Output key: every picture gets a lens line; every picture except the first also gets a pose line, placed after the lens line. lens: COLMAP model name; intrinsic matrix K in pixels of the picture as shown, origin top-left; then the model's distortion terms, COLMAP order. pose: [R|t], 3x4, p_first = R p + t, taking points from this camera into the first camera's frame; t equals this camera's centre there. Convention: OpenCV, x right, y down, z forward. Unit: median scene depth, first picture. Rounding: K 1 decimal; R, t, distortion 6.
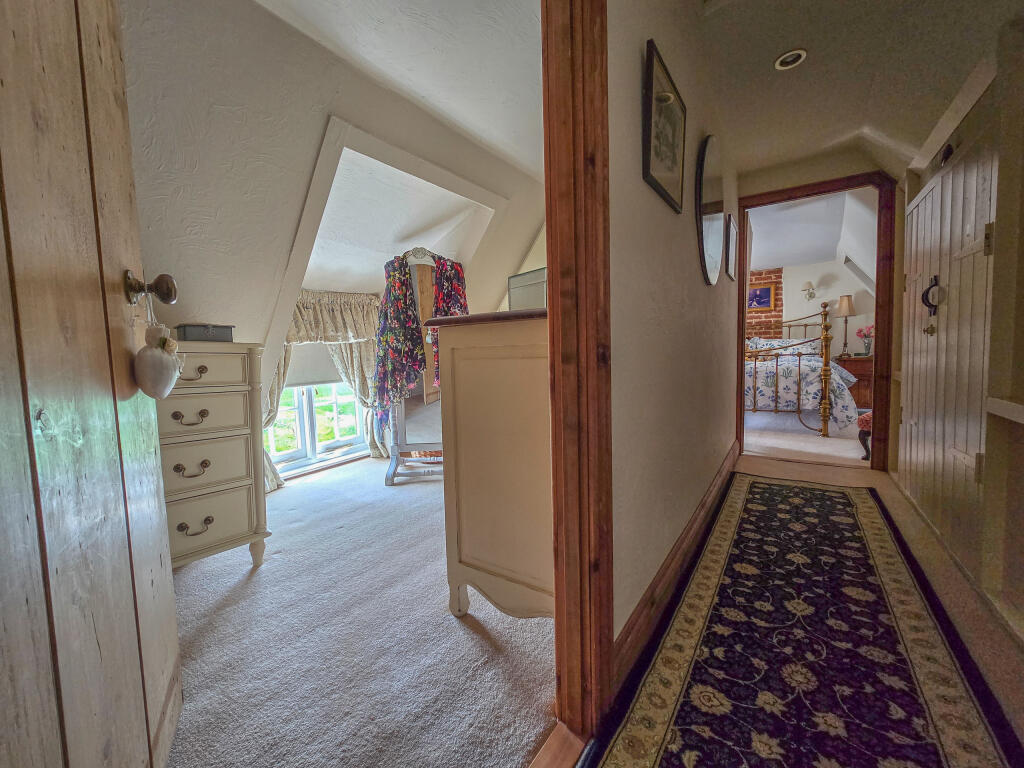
lens RADIAL K [[418.5, 0, 512.3], [0, 418.5, 382.7], [0, 0, 1]] dist [-0.000295, 0.000362]
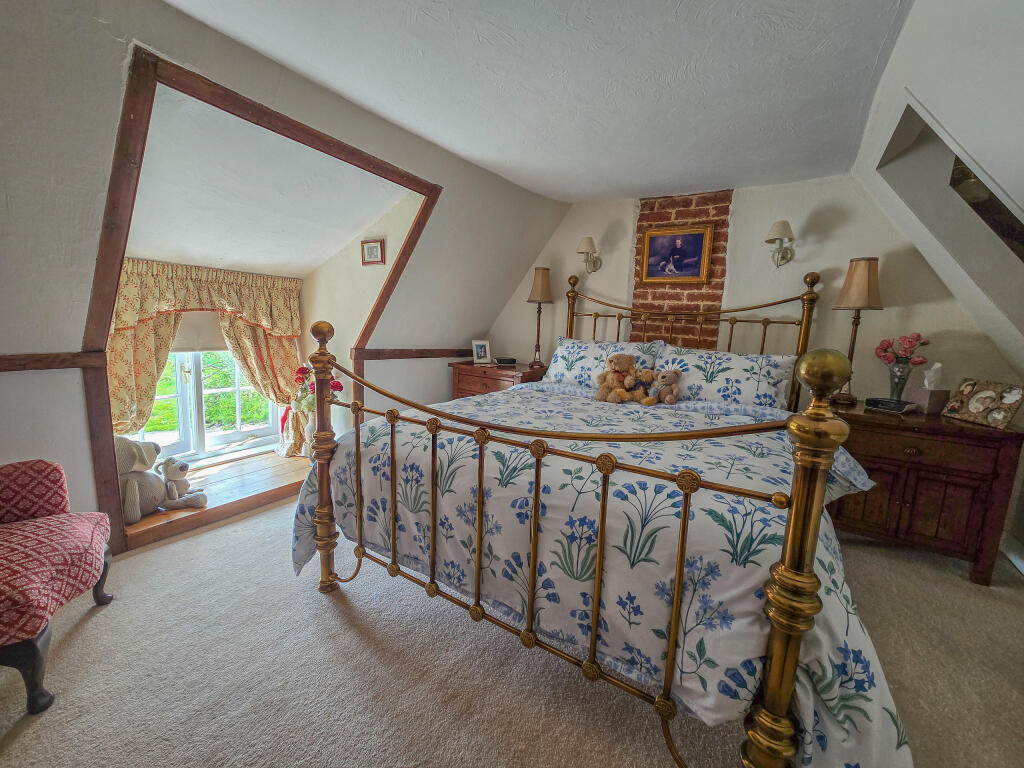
lens RADIAL K [[418.5, 0, 512.2], [0, 418.5, 384.6], [0, 0, 1]] dist [-0.000295, 0.000362]
pose [[0.997258, 0.054537, 0.050023, 0.390721], [-0.058865, 0.994239, 0.089575, -0.089981], [-0.044850, -0.092274, 0.994723, 0.531568]]
